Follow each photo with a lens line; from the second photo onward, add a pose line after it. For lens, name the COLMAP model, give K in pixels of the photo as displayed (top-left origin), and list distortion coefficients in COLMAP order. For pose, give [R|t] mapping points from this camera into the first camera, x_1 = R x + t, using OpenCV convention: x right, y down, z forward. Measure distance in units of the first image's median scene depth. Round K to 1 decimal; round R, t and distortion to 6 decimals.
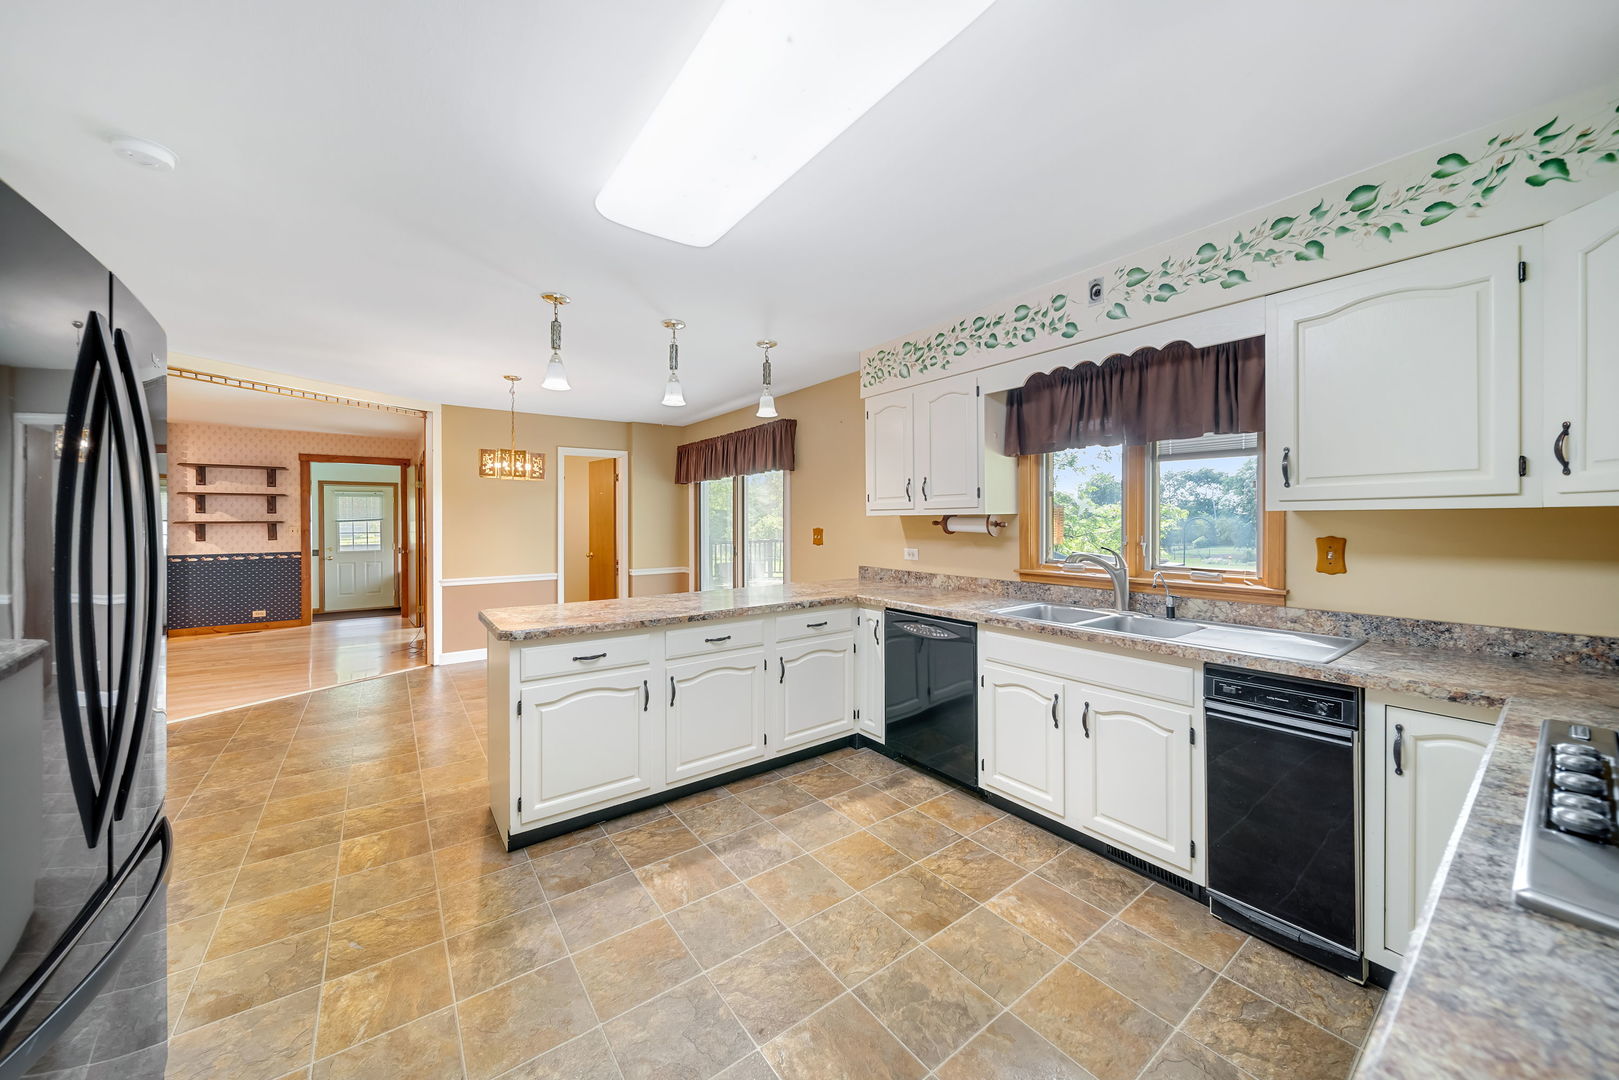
lens RADIAL K [[580.1, 0, 801.7], [0, 580.1, 523.1], [0, 0, 1]] dist [0.005383, -0.000583]
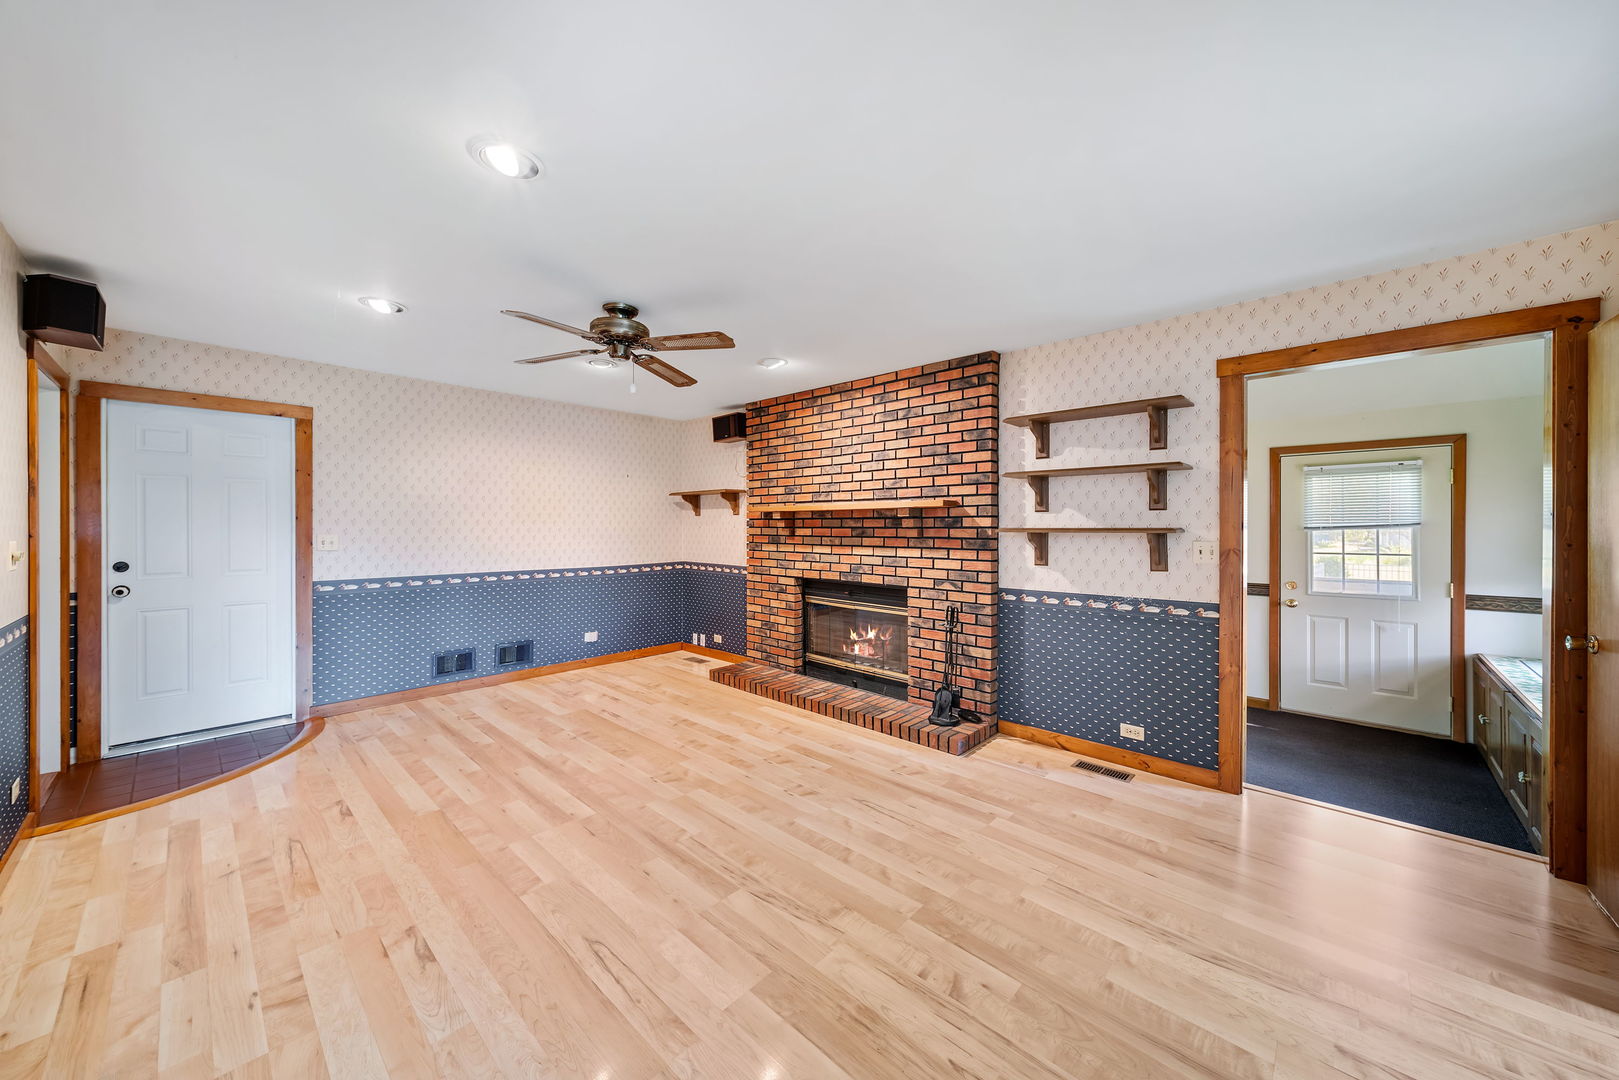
lens RADIAL K [[580.1, 0, 798.8], [0, 580.1, 530.1], [0, 0, 1]] dist [0.005383, -0.000583]
pose [[0.185478, 0.009193, -0.982605, -0.533635], [-0.005241, 0.999951, 0.008365, -0.003374], [0.982634, 0.003599, 0.185517, 0.657193]]
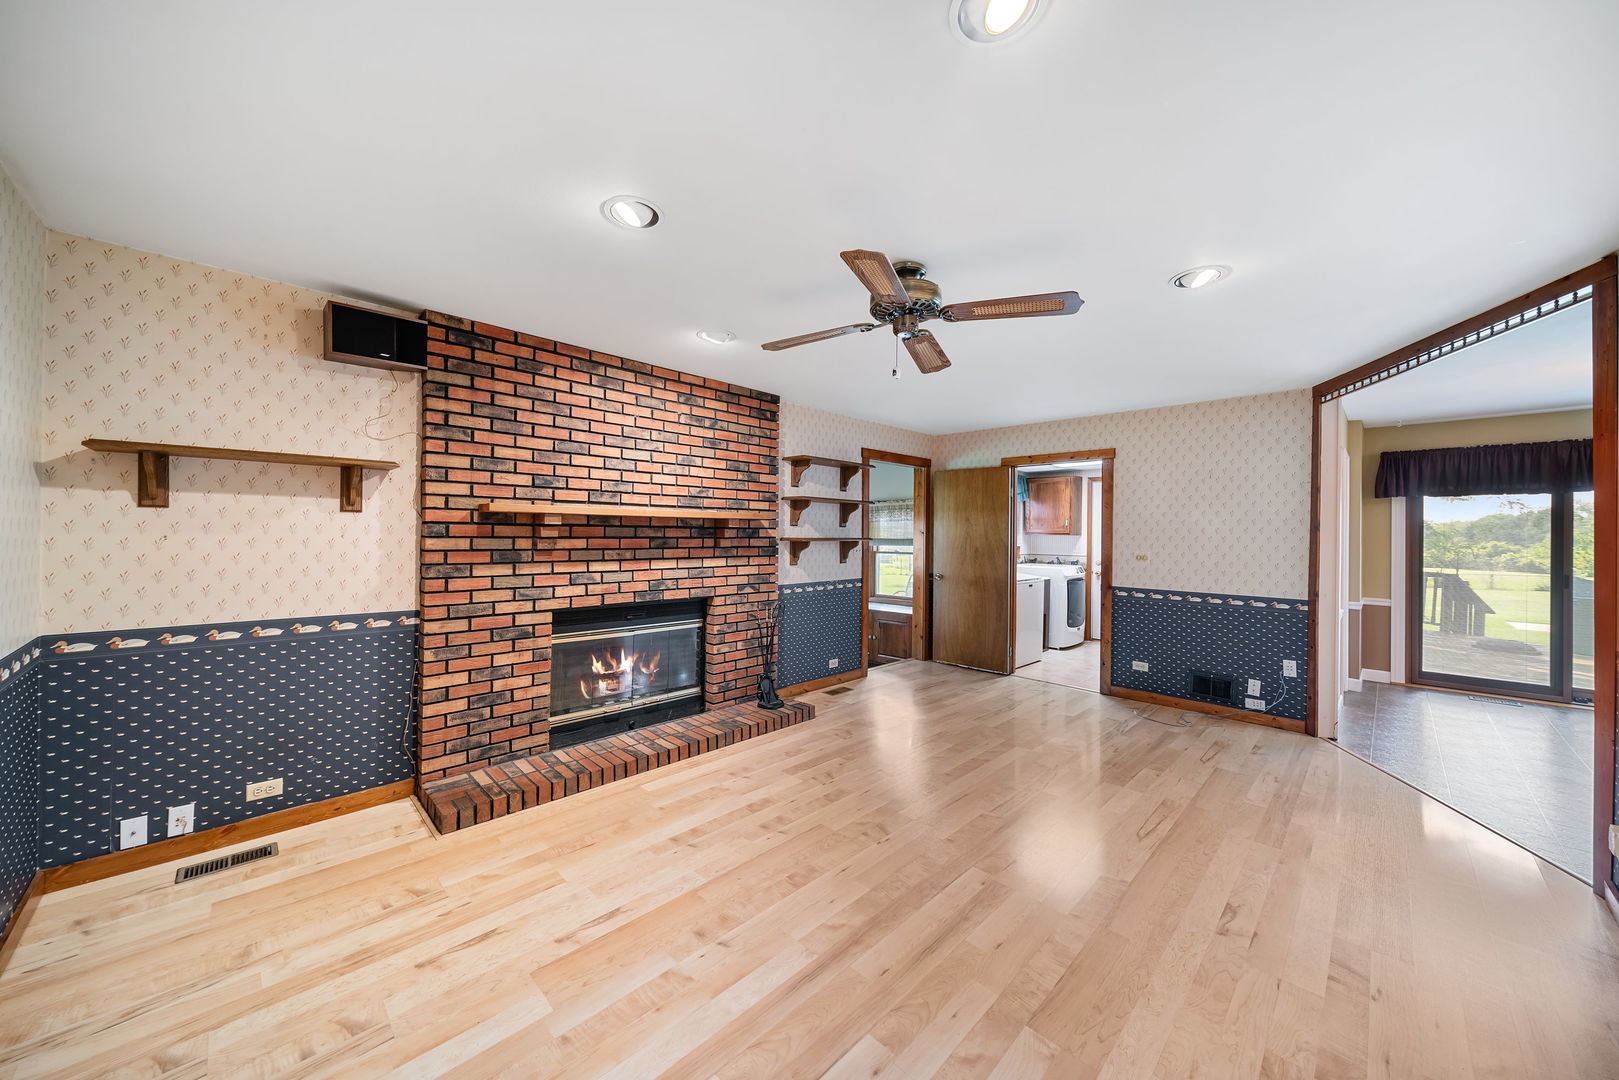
lens RADIAL K [[580.1, 0, 808.2], [0, 580.1, 534.3], [0, 0, 1]] dist [0.005383, -0.000583]
pose [[0.985395, 0.011254, 0.169913, -1.080380], [-0.010841, 0.999936, -0.003360, -0.003994], [-0.169940, 0.001469, 0.985453, 0.285794]]
